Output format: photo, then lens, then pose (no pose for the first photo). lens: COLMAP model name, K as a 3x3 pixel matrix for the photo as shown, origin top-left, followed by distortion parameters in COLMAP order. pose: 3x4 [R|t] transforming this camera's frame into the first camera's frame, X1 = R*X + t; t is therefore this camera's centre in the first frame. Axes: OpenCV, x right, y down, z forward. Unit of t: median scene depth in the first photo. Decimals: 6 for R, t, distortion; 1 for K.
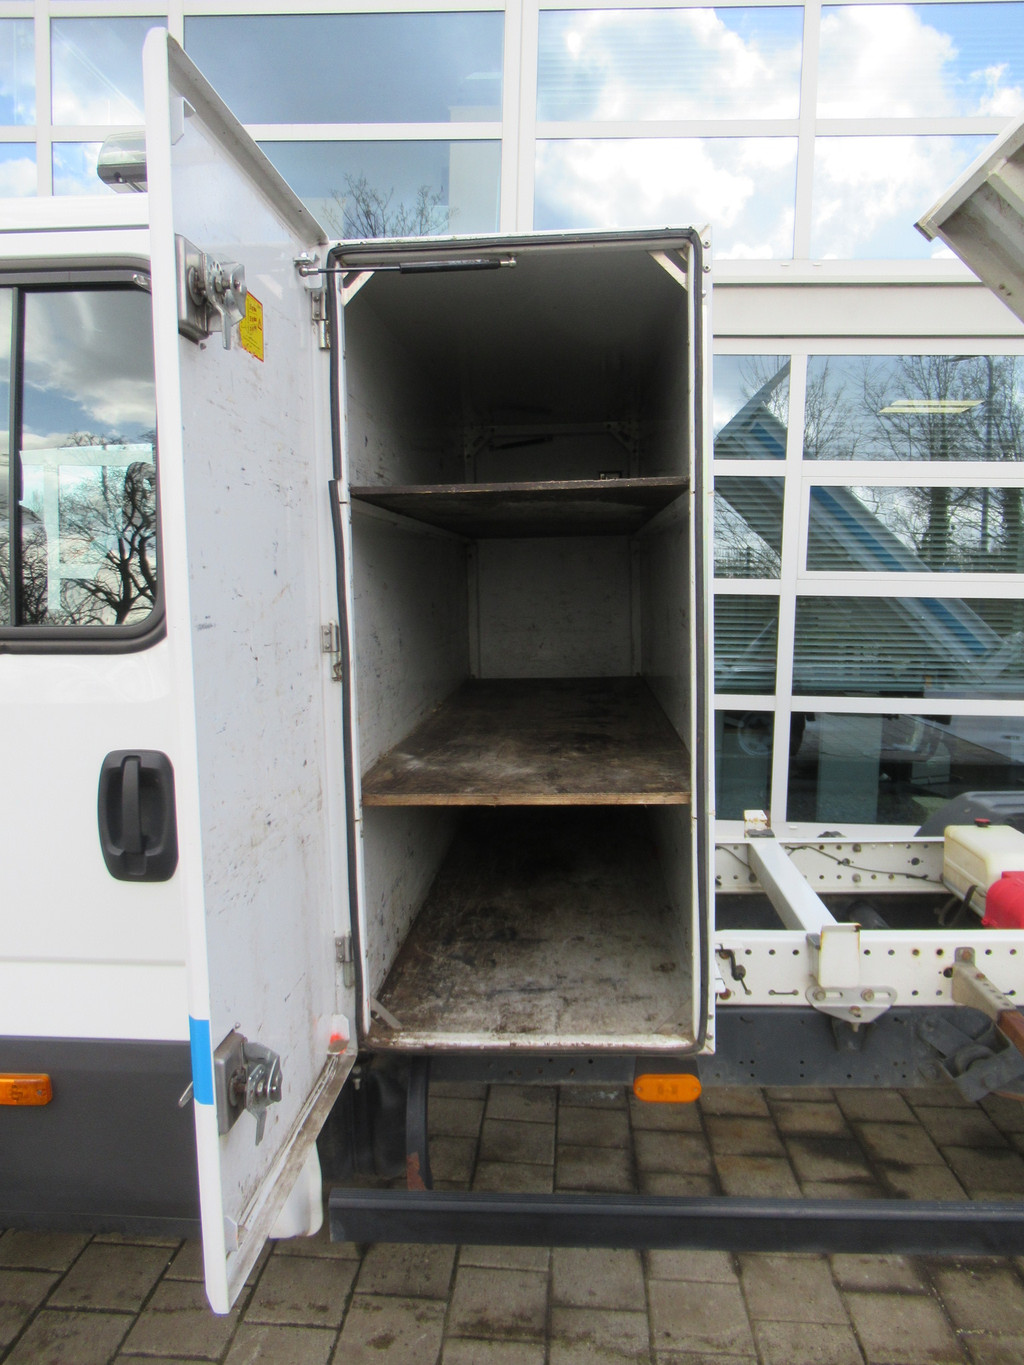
lens RADIAL K [[1014.5, 0, 512.0], [0, 1014.5, 682.5], [0, 0, 1]] dist [-0.000098, -0.000247]
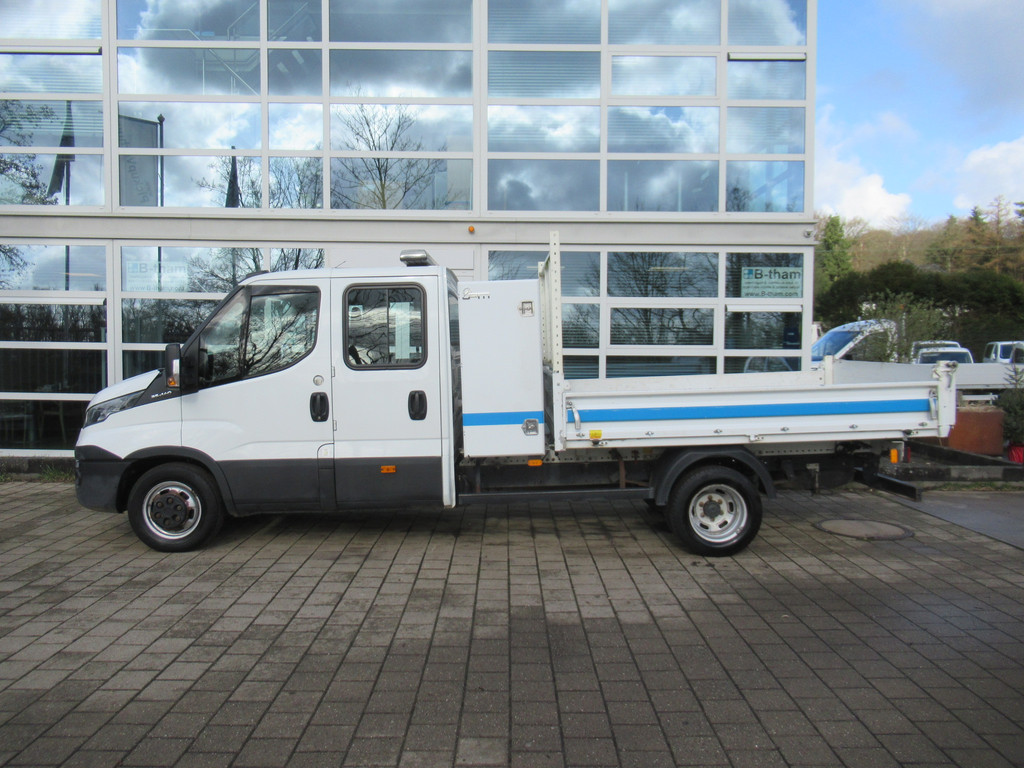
lens RADIAL K [[761.5, 0, 512.0], [0, 761.5, 384.0], [0, 0, 1]] dist [-0.006804, 0.003545]
pose [[0.997367, -0.006473, 0.072226, -0.117975], [0.009994, 0.998773, -0.048504, 0.124825], [-0.071823, 0.049098, 0.996208, -1.450297]]
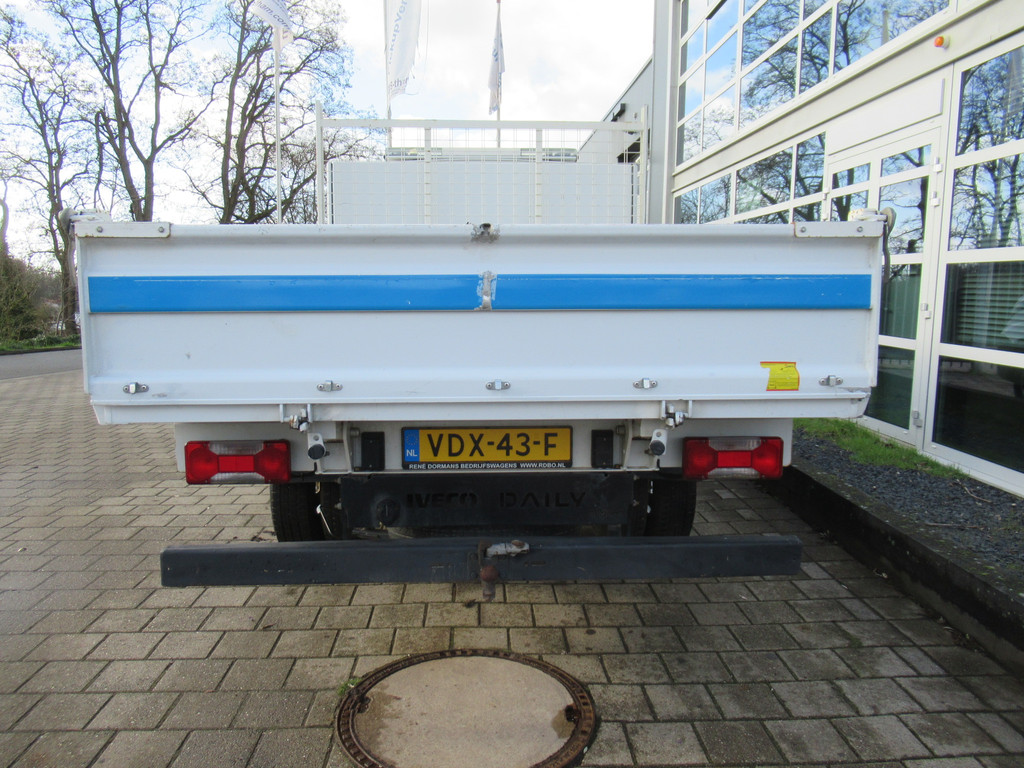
lens RADIAL K [[756.7, 0, 512.0], [0, 756.7, 384.0], [0, 0, 1]] dist [-0.004430, 0.000932]
pose [[0.110891, 0.122176, -0.986294, 1.936246], [-0.103513, 0.988437, 0.110803, 0.021061], [0.988427, 0.089807, 0.122256, 0.790811]]
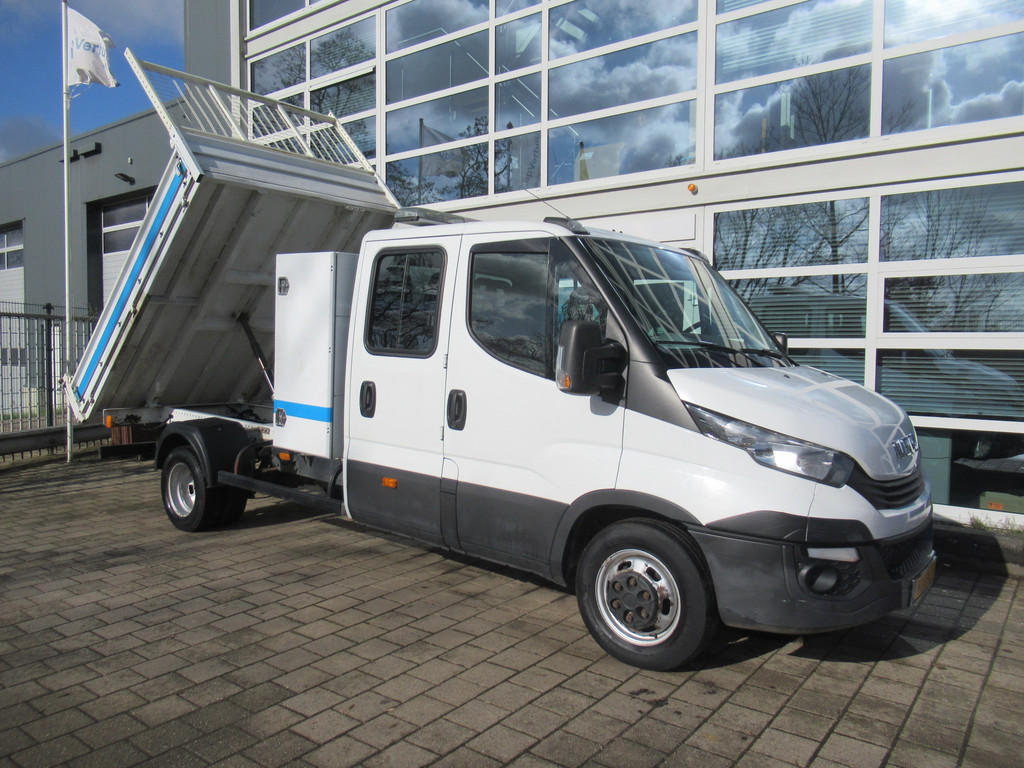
lens RADIAL K [[764.6, 0, 512.0], [0, 764.6, 384.0], [0, 0, 1]] dist [0.002561, 0.002128]
pose [[0.830957, 0.021755, -0.555911, 0.984965], [-0.051536, 0.997949, -0.037980, 0.086762], [0.553945, 0.060209, 0.830374, -0.577861]]
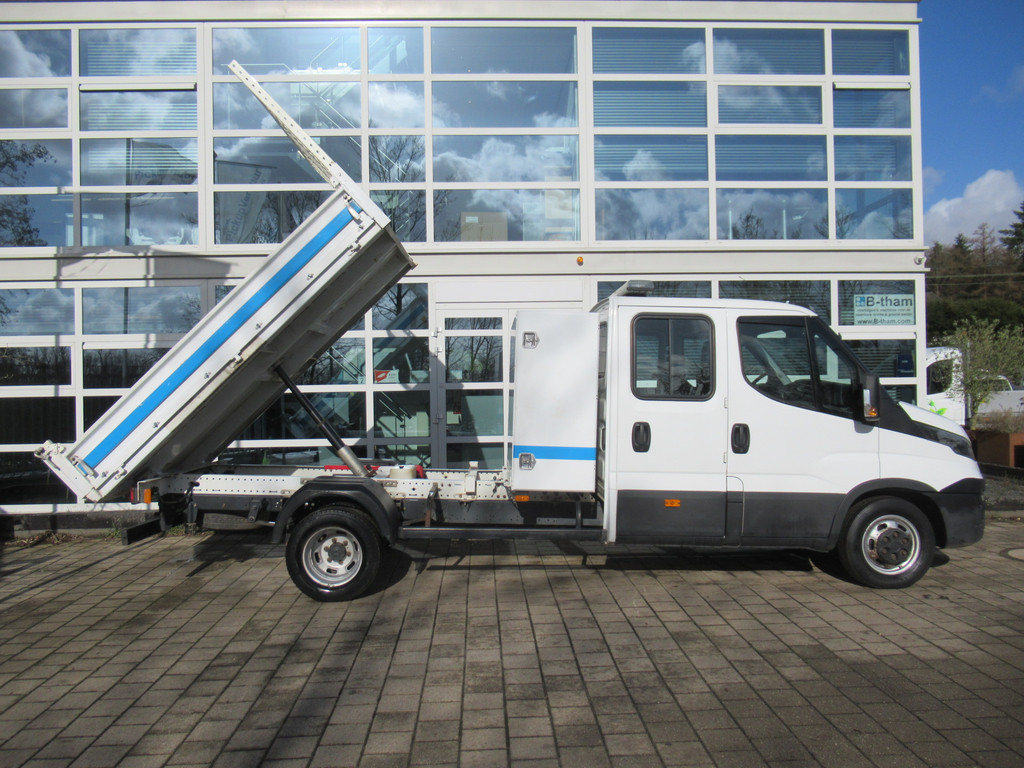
lens RADIAL K [[793.5, 0, 531.0], [0, 793.5, 382.9], [0, 0, 1]] dist [0.004483, 0.003573]
pose [[0.991277, -0.022439, 0.129868, -0.749860], [0.035275, 0.994620, -0.097401, 0.124087], [-0.126984, 0.101133, 0.986736, -1.396329]]
